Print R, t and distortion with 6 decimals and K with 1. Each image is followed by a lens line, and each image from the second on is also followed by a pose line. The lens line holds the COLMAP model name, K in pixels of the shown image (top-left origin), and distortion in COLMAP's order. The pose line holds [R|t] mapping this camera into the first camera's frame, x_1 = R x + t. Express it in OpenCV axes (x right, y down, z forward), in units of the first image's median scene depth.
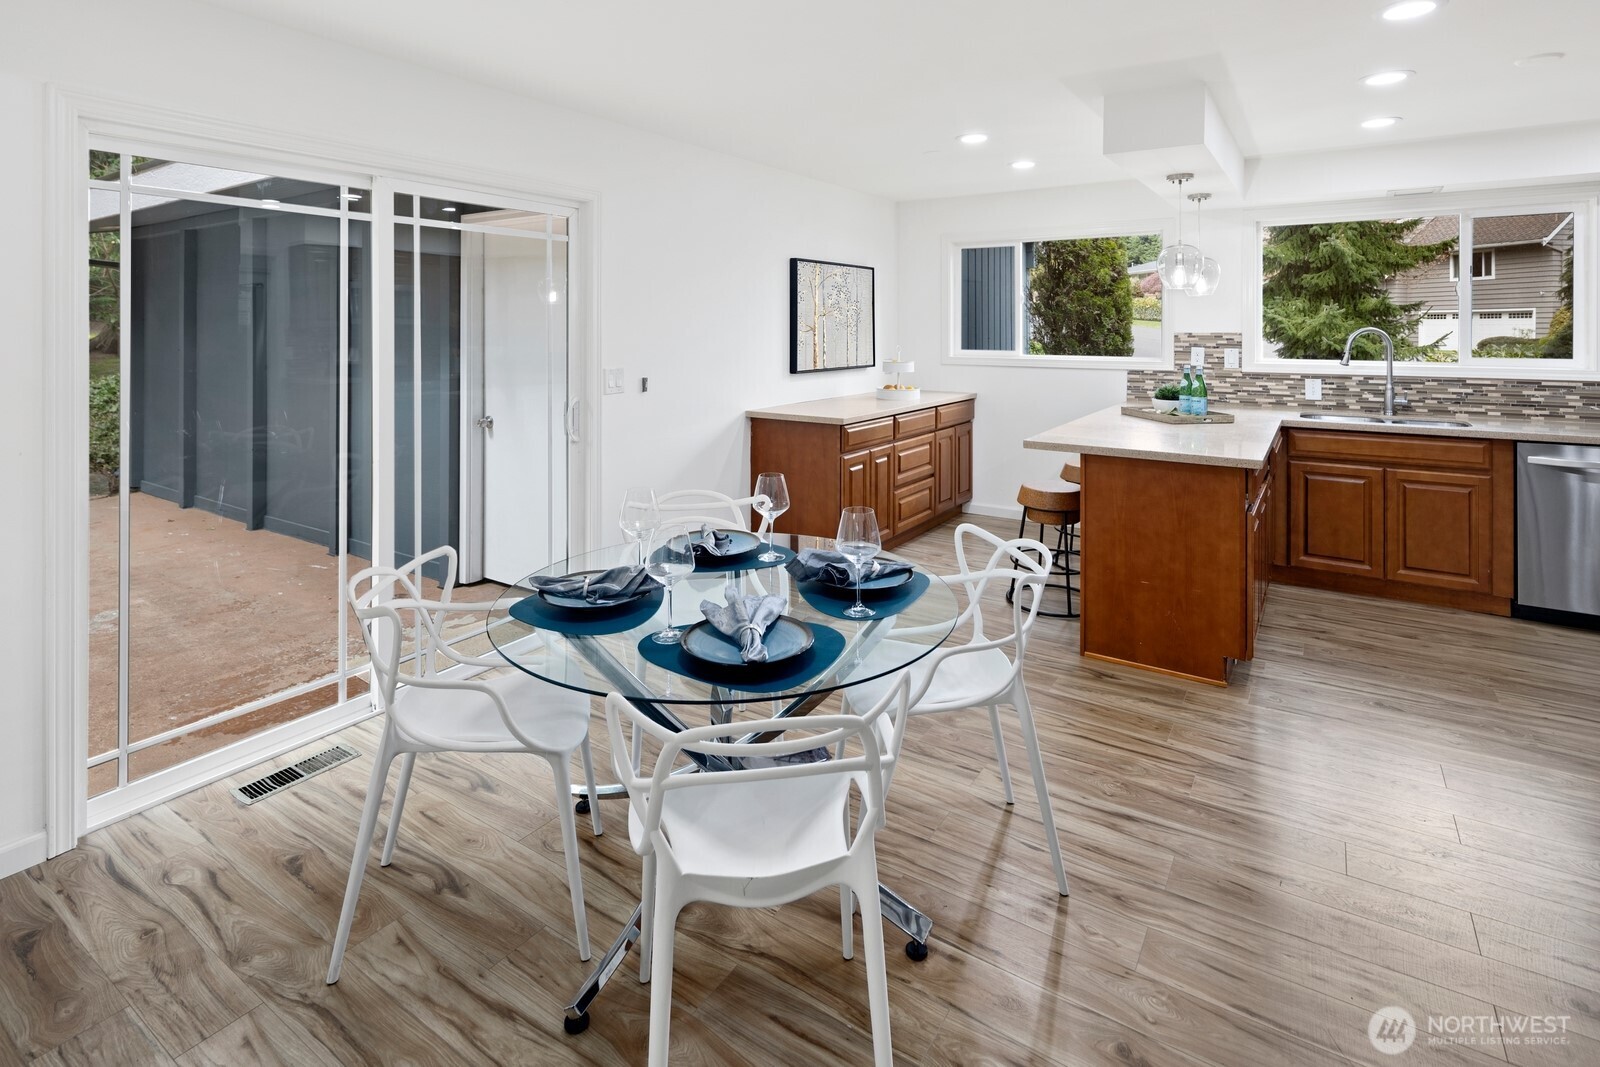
lens RADIAL K [[786.6, 0, 792.0], [0, 786.6, 327.0], [0, 0, 1]] dist [0.000436, -0.001298]
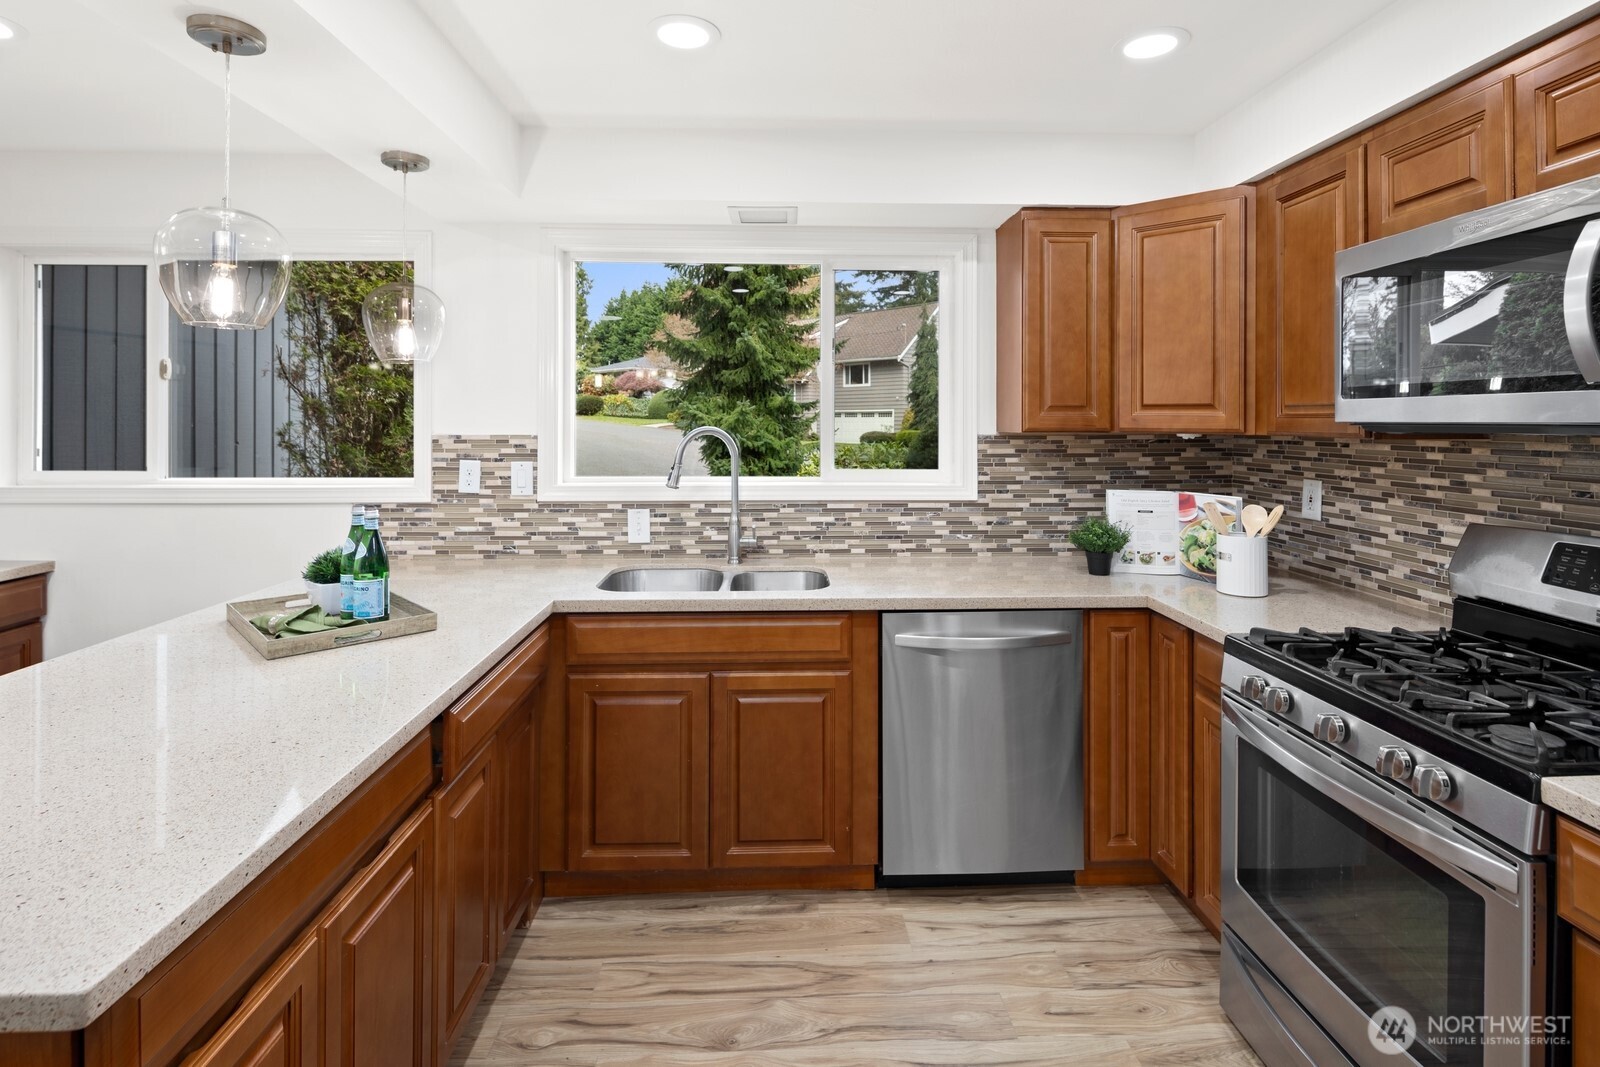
lens RADIAL K [[781.1, 0, 794.9], [0, 781.1, 418.1], [0, 0, 1]] dist [0.003649, -0.000979]
pose [[0.806549, 0.006285, 0.591133, 0.435920], [-0.003071, 0.999975, -0.006441, -0.002363], [-0.591159, 0.003379, 0.806548, 0.471990]]
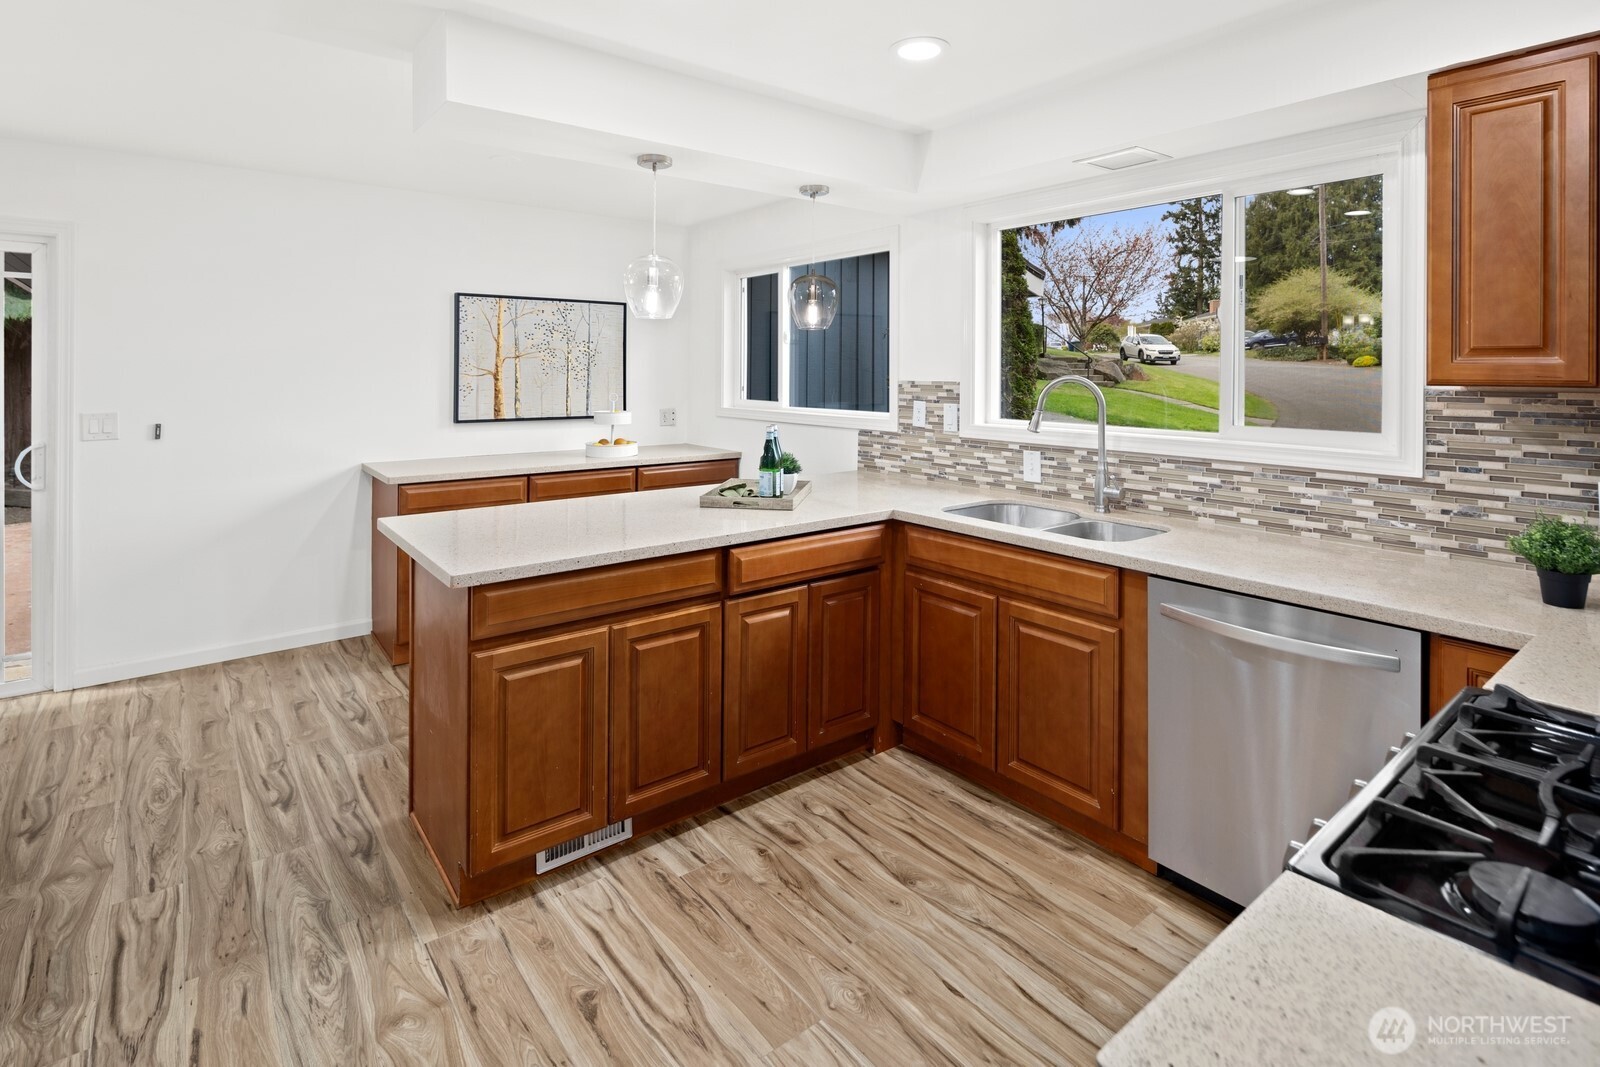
lens RADIAL K [[786.2, 0, 789.9], [0, 786.2, 368.1], [0, 0, 1]] dist [0.003433, -0.001687]
pose [[0.950373, 0.004396, -0.311080, 0.740085], [-0.005369, 0.999983, -0.002272, -0.002791], [0.311065, 0.003830, 0.950381, 0.320482]]
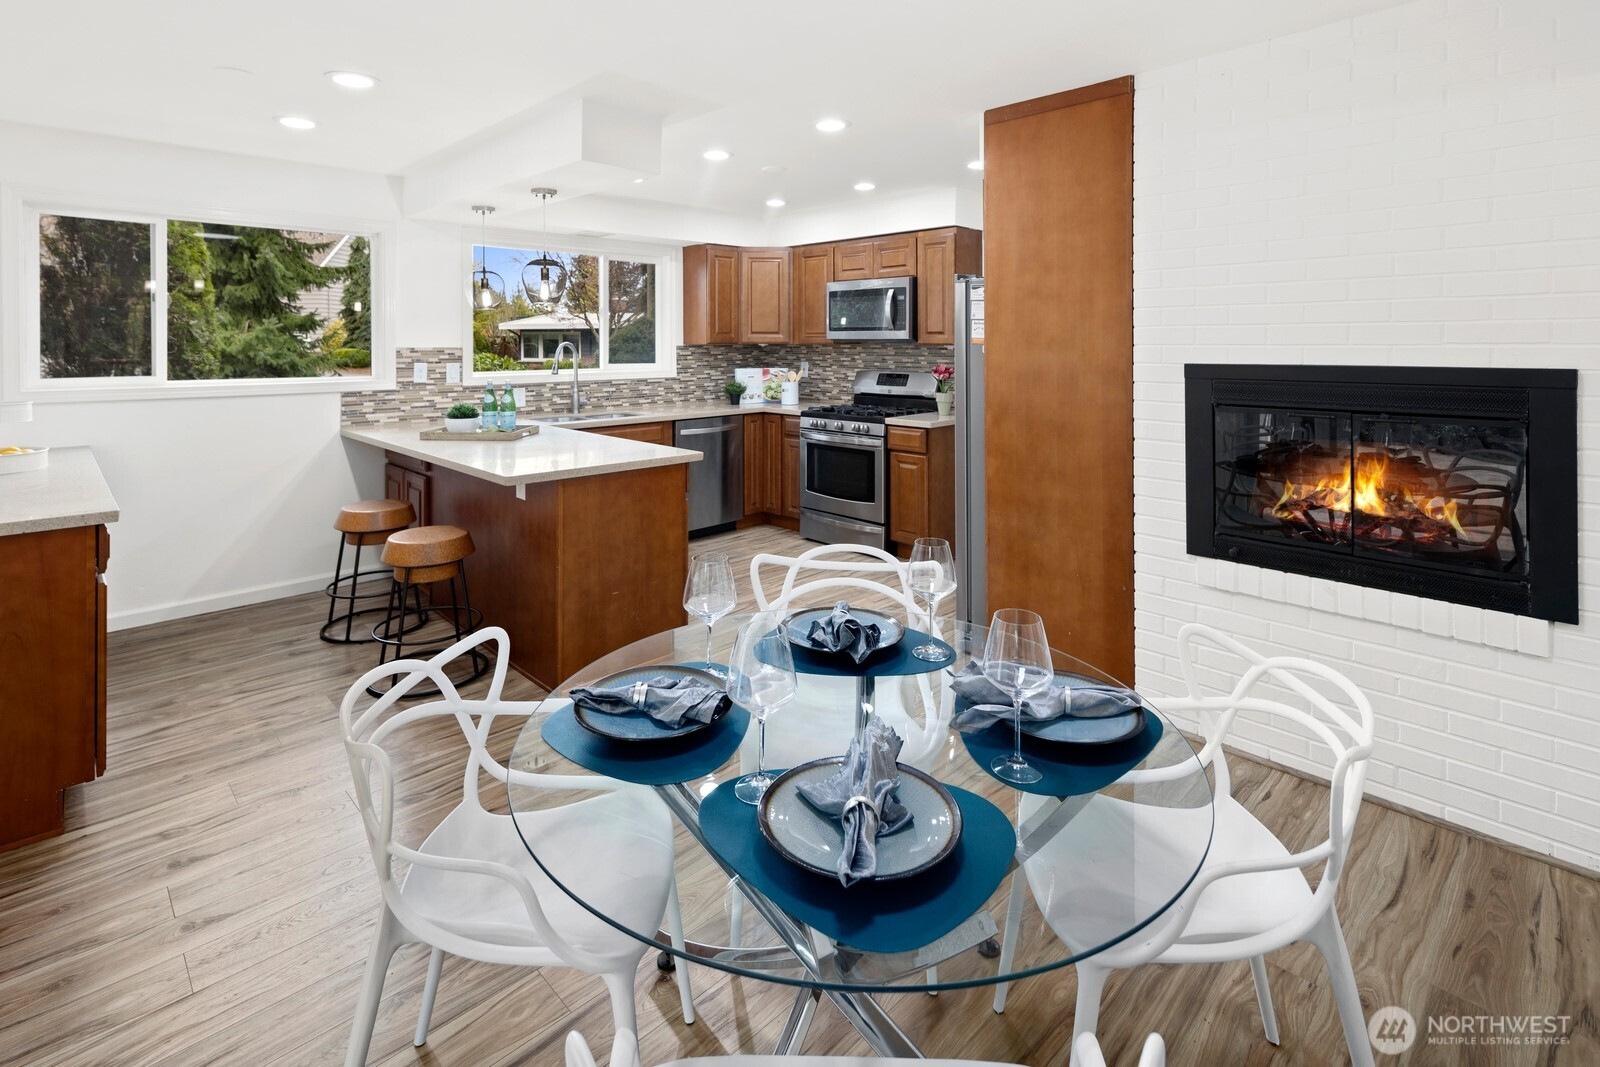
lens RADIAL K [[773.8, 0, 800.8], [0, 773.8, 340.5], [0, 0, 1]] dist [0.003286, 0.000847]
pose [[0.197489, 0.000807, 0.980305, -0.366289], [0.000772, 0.999999, -0.000978, -0.000071], [-0.980305, 0.000950, 0.197489, 0.429973]]
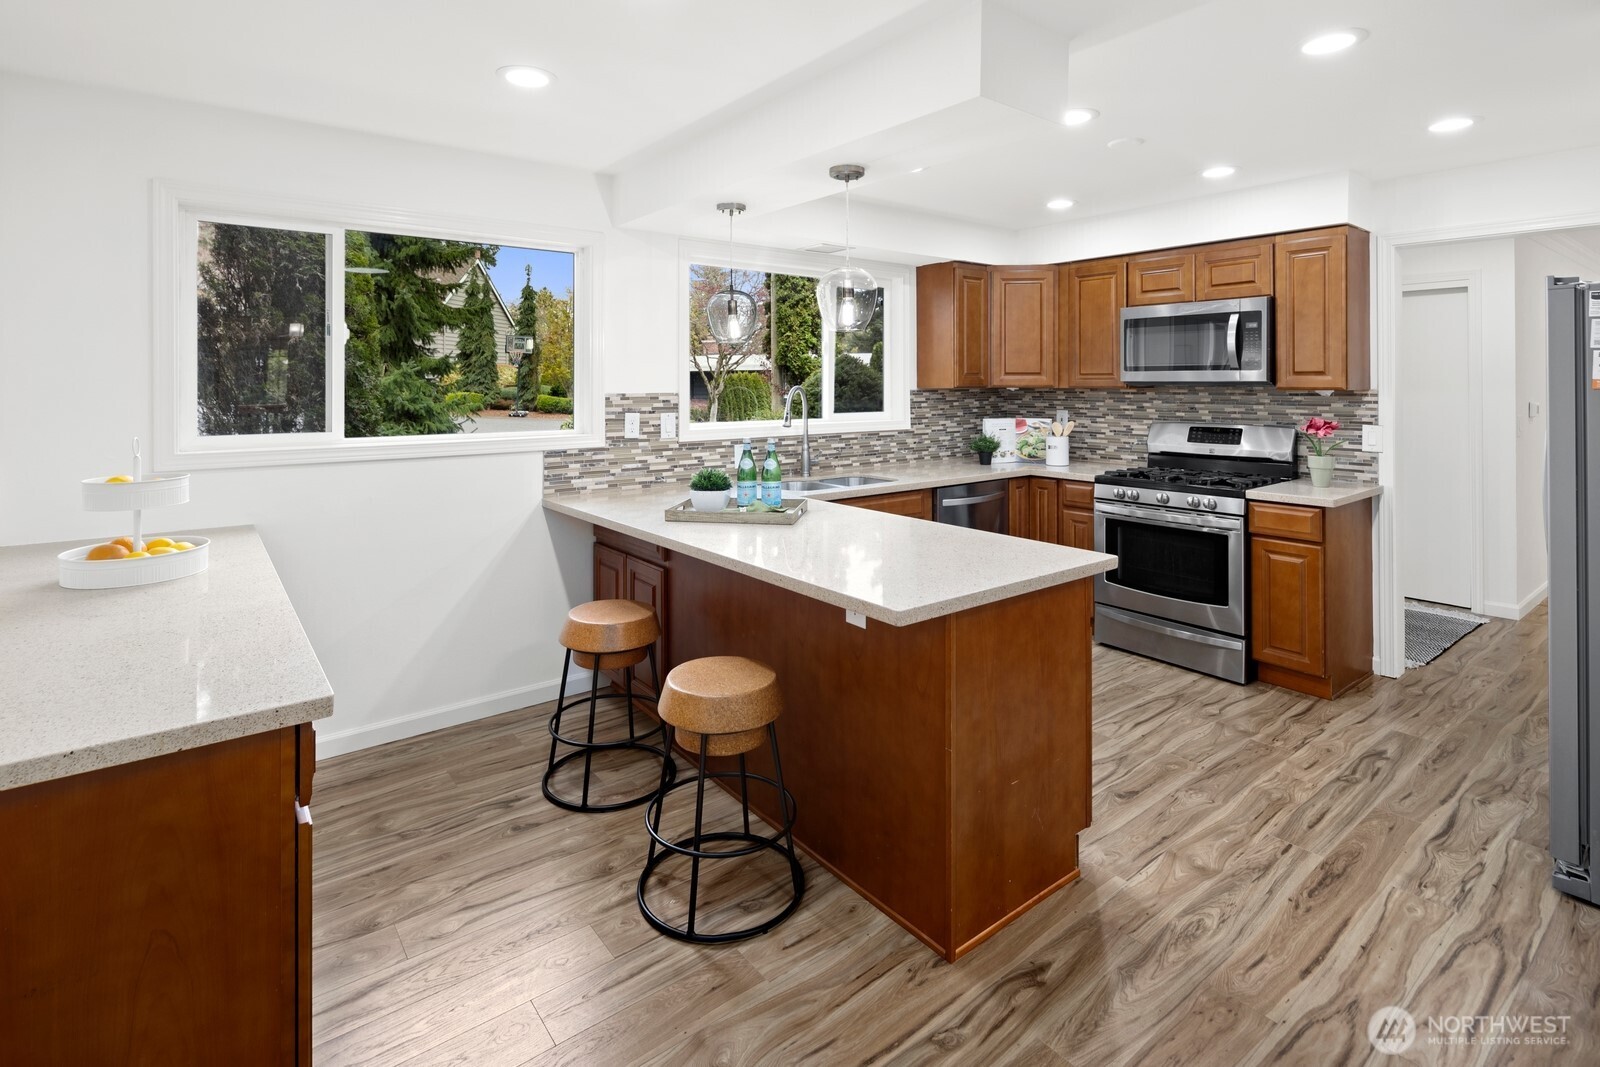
lens RADIAL K [[783.2, 0, 797.5], [0, 783.2, 376.8], [0, 0, 1]] dist [0.001054, -0.001970]
pose [[0.309065, 0.008396, 0.951004, -0.165453], [0.002639, 0.999950, -0.009686, -0.001040], [-0.951037, 0.005503, 0.309028, 0.733684]]
